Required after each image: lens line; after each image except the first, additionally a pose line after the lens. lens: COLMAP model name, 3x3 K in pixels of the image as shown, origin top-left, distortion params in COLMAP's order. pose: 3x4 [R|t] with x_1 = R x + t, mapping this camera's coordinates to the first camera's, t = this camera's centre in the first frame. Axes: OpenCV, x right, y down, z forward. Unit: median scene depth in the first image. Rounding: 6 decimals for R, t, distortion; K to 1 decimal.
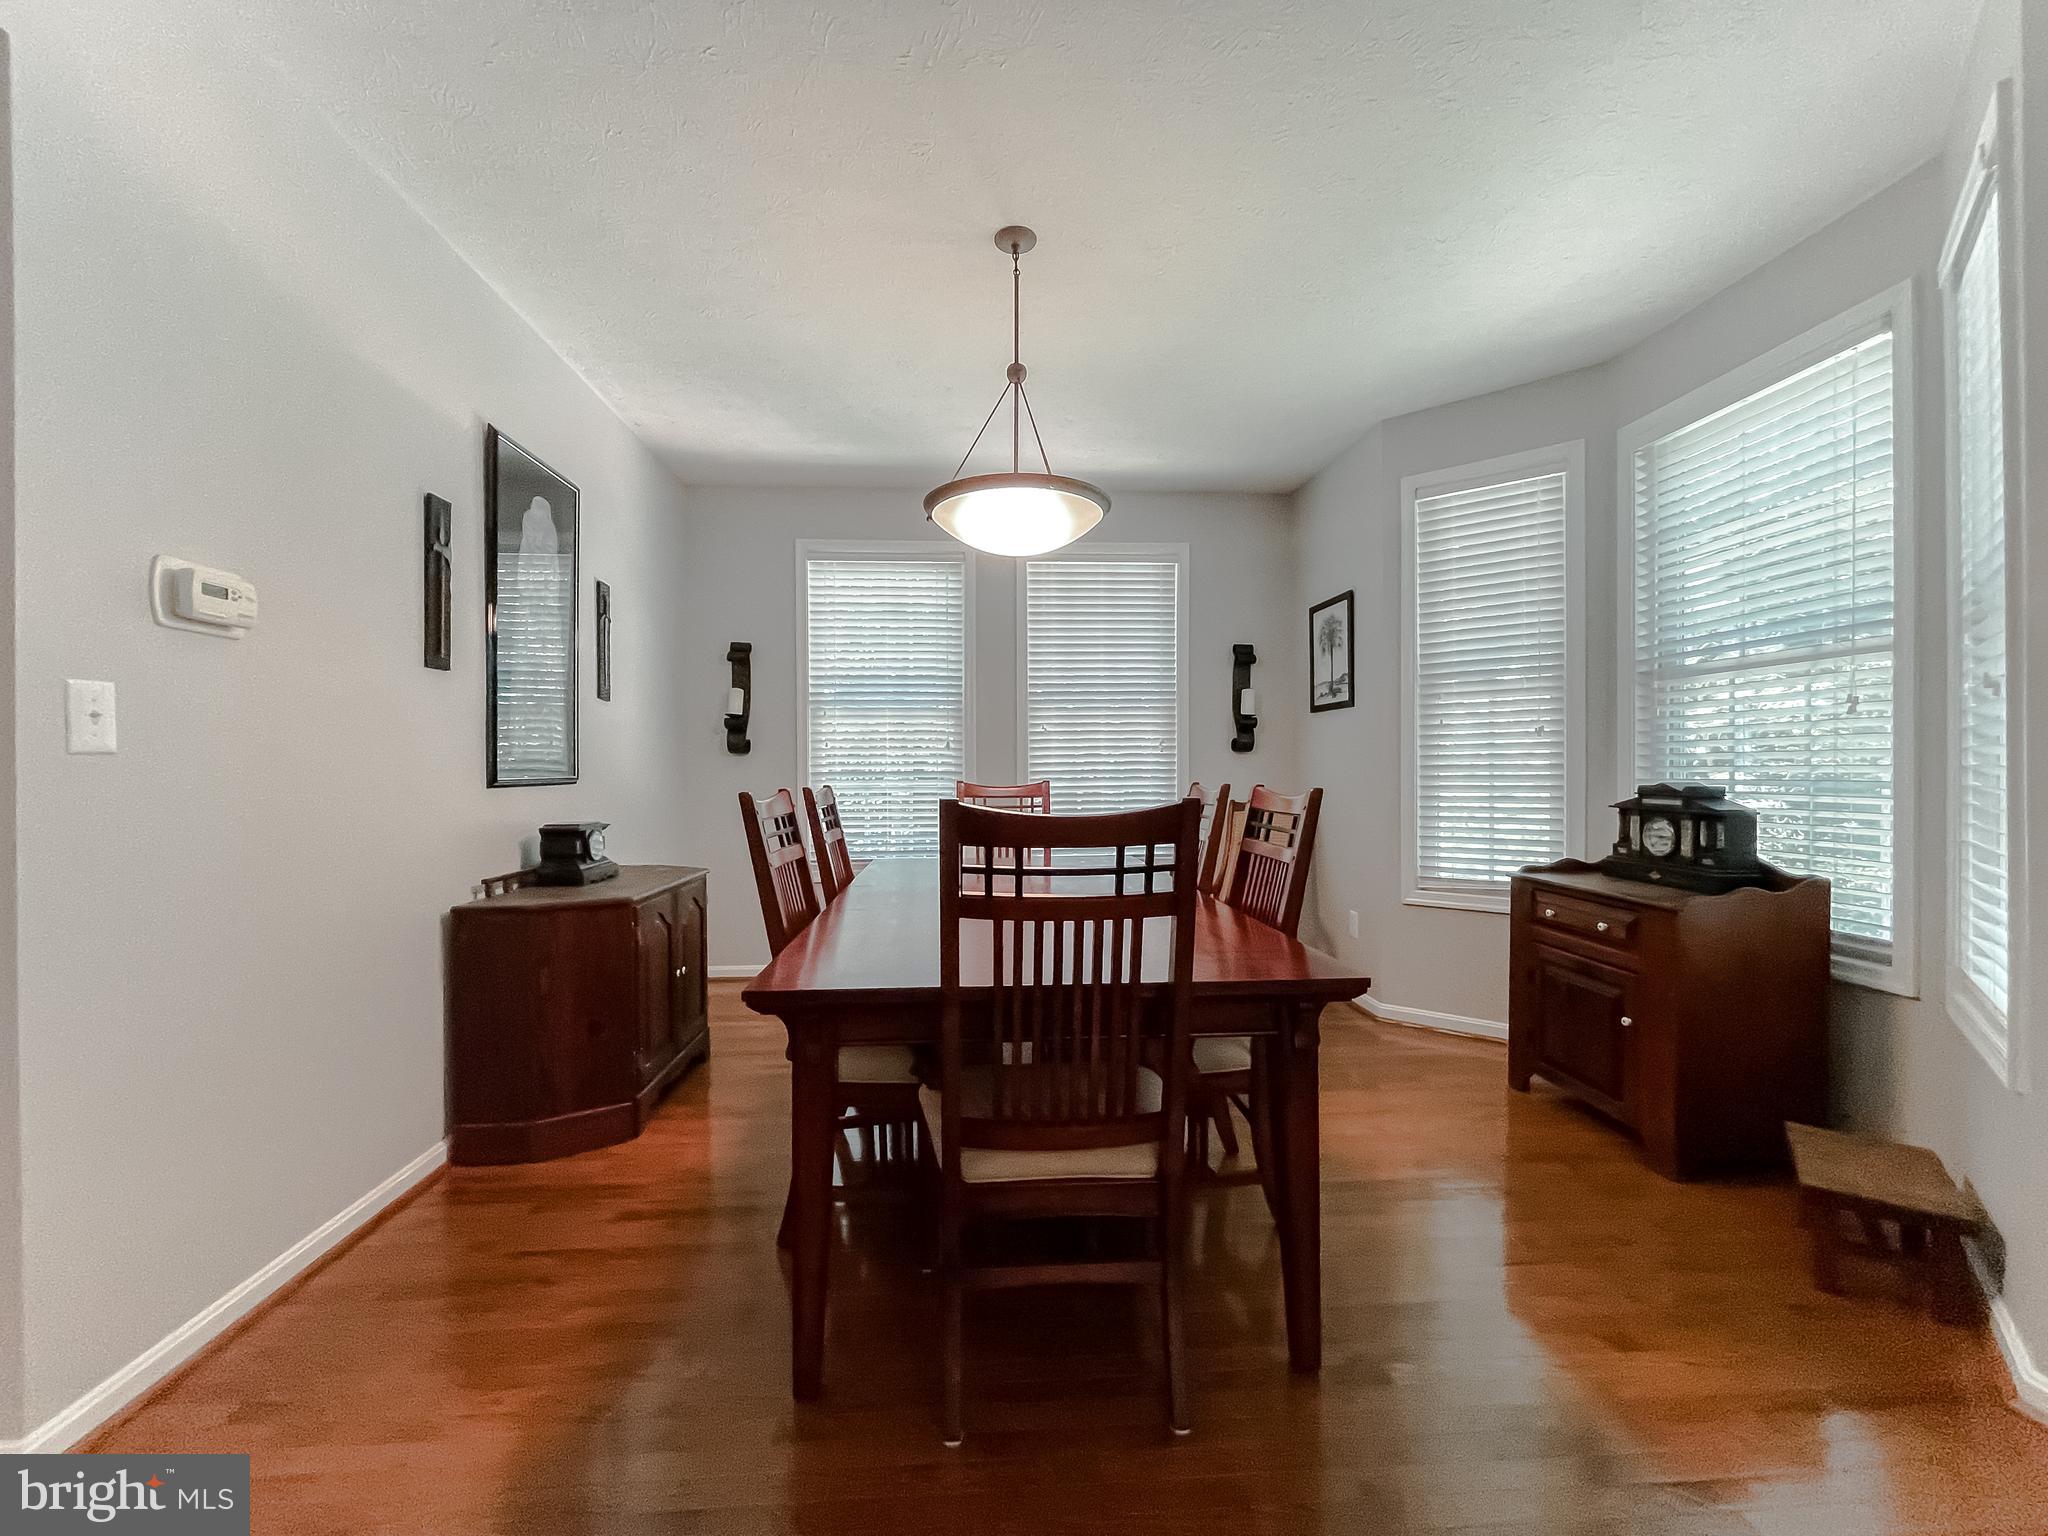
lens RADIAL K [[842.9, 0, 1014.8], [0, 842.9, 772.0], [0, 0, 1]] dist [0.003139, -0.000496]
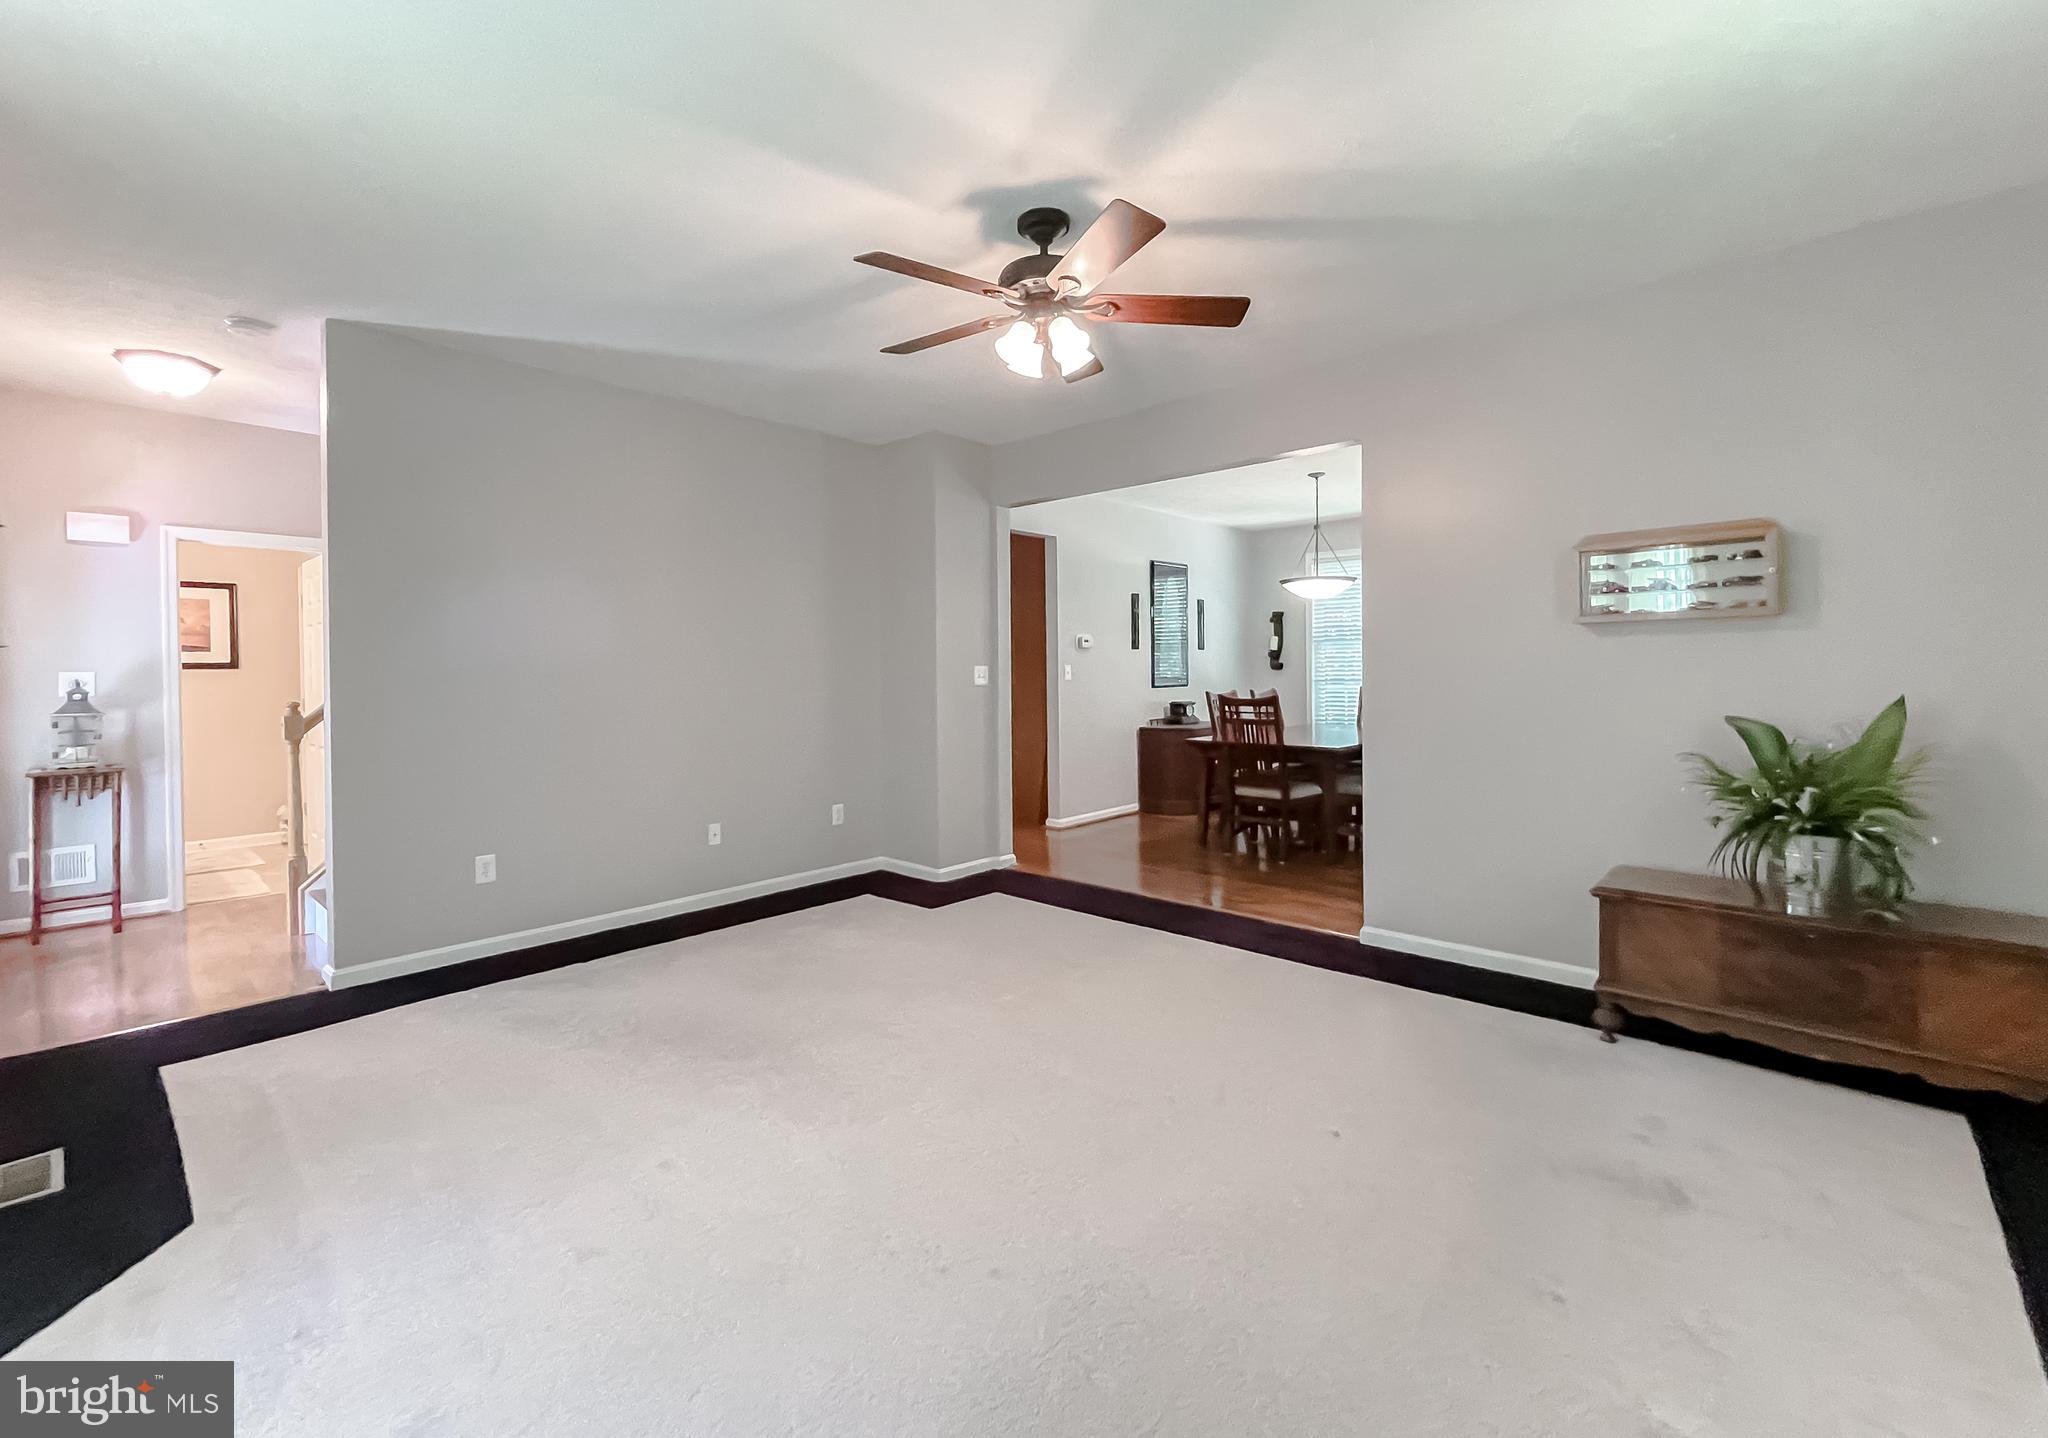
lens RADIAL K [[850.9, 0, 1011.6], [0, 850.9, 685.7], [0, 0, 1]] dist [-0.005222, -0.000698]
pose [[0.688466, 0.011263, -0.725181, 1.093465], [0.006000, 0.999757, 0.021224, -0.050393], [0.725244, -0.018963, 0.688231, -1.277709]]
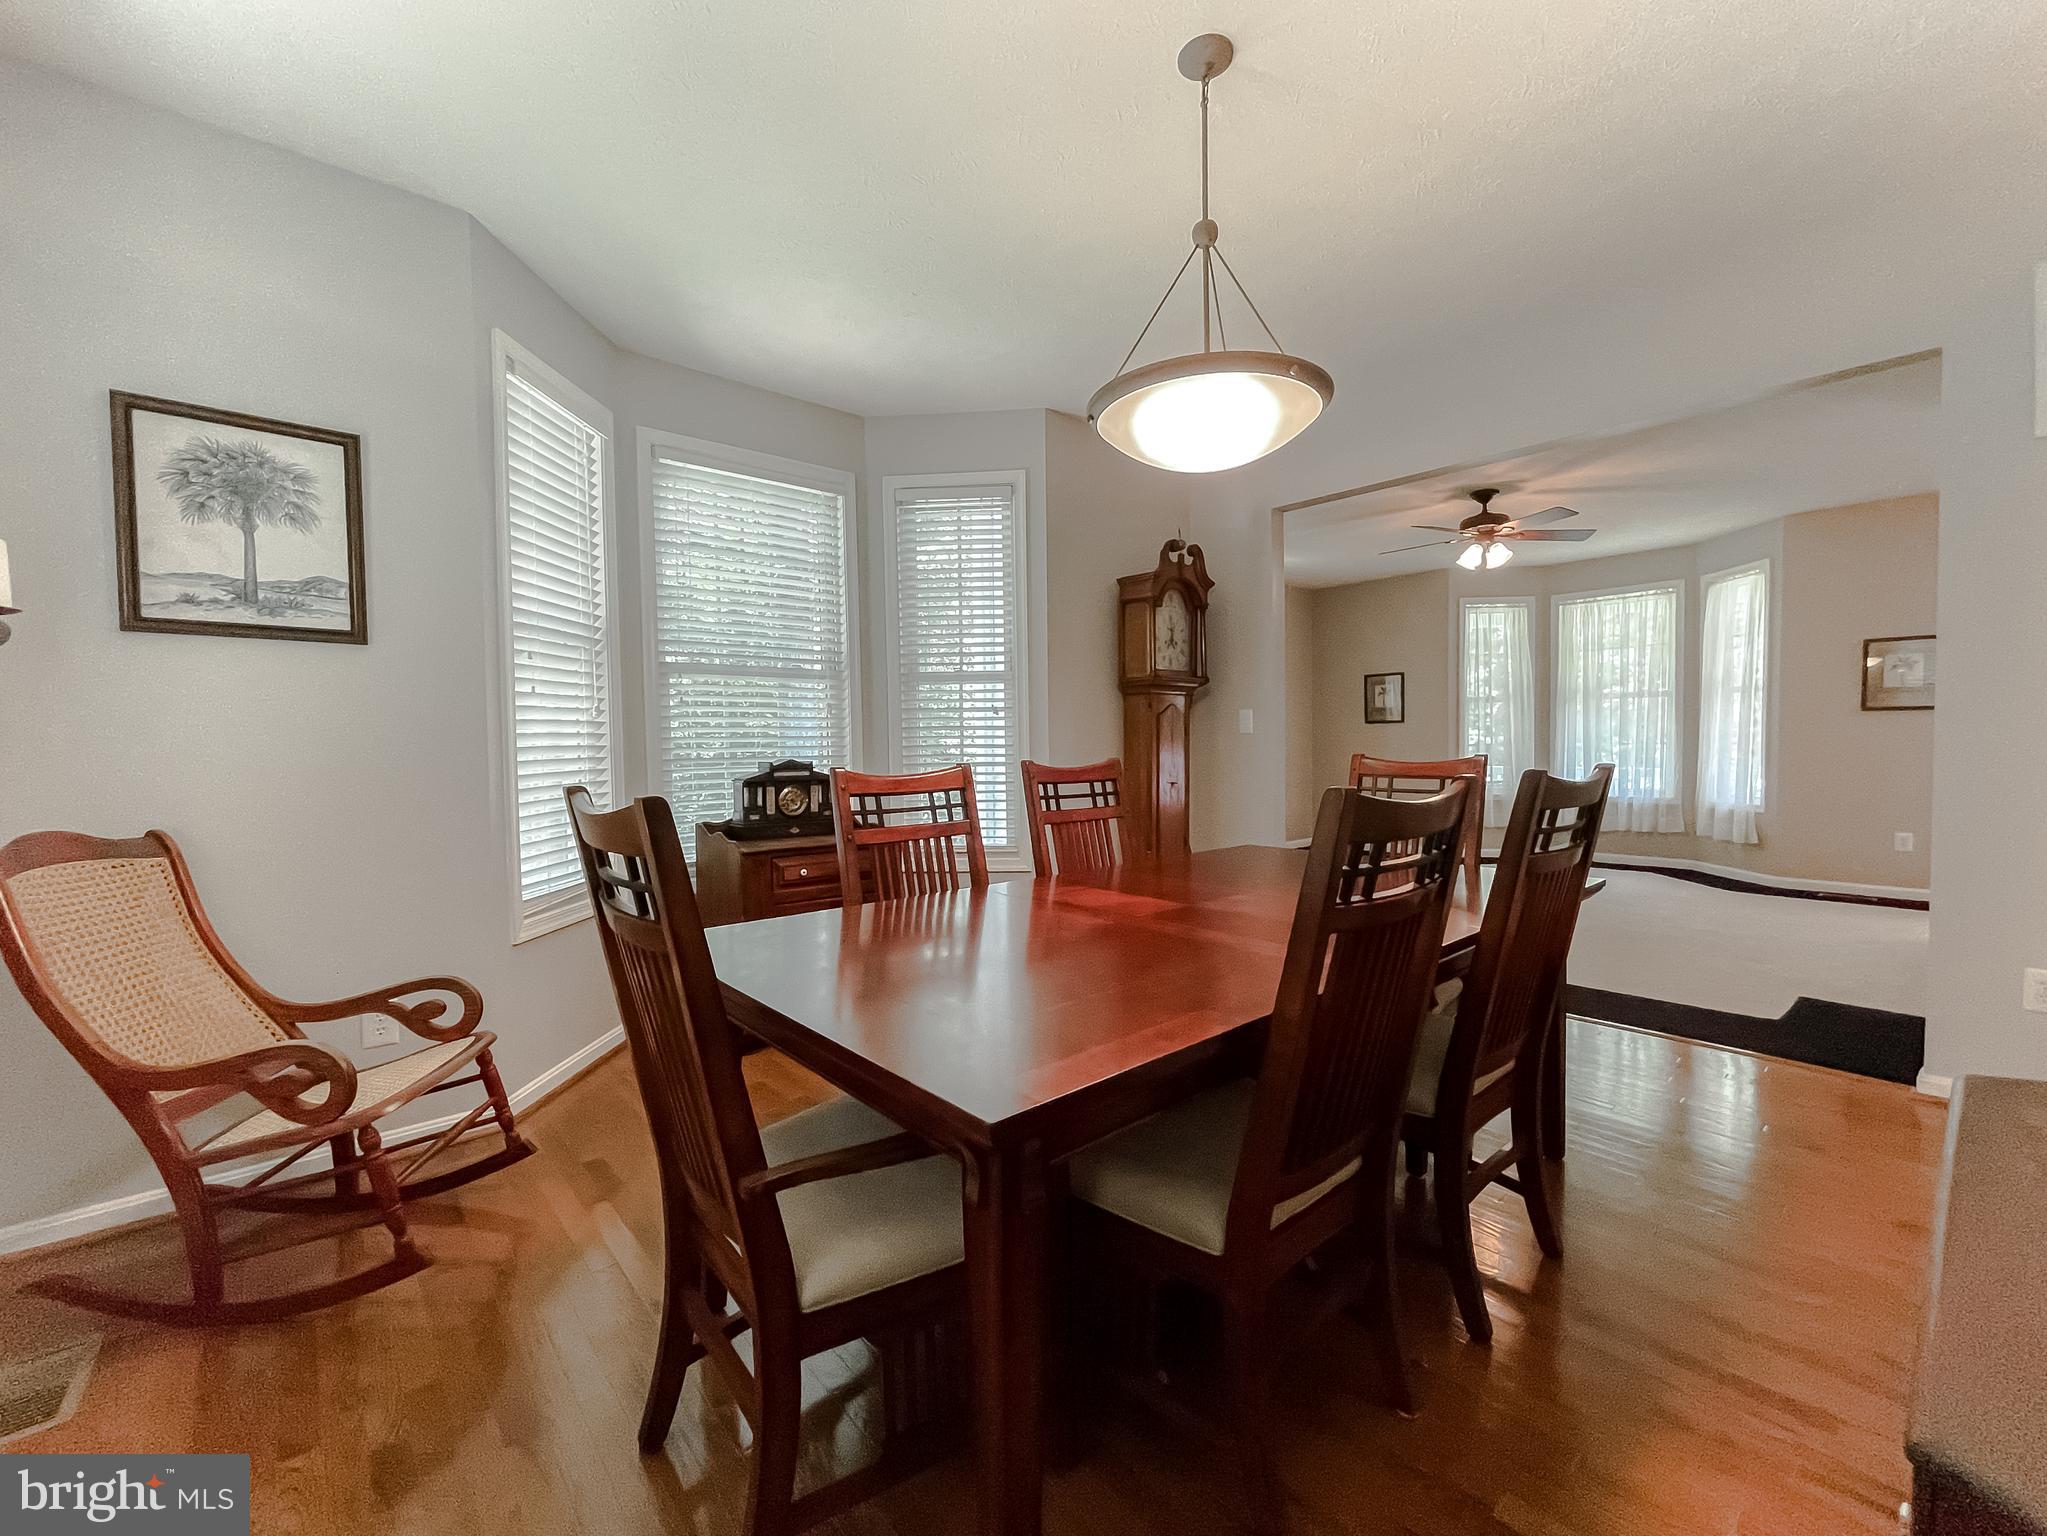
lens RADIAL K [[842.5, 0, 1016.4], [0, 842.5, 775.9], [0, 0, 1]] dist [0.003139, -0.000496]
pose [[-0.606163, -0.018860, 0.795117, -0.461577], [0.016395, 0.999210, 0.036200, -0.003068], [-0.795172, 0.034979, -0.605375, 1.441075]]
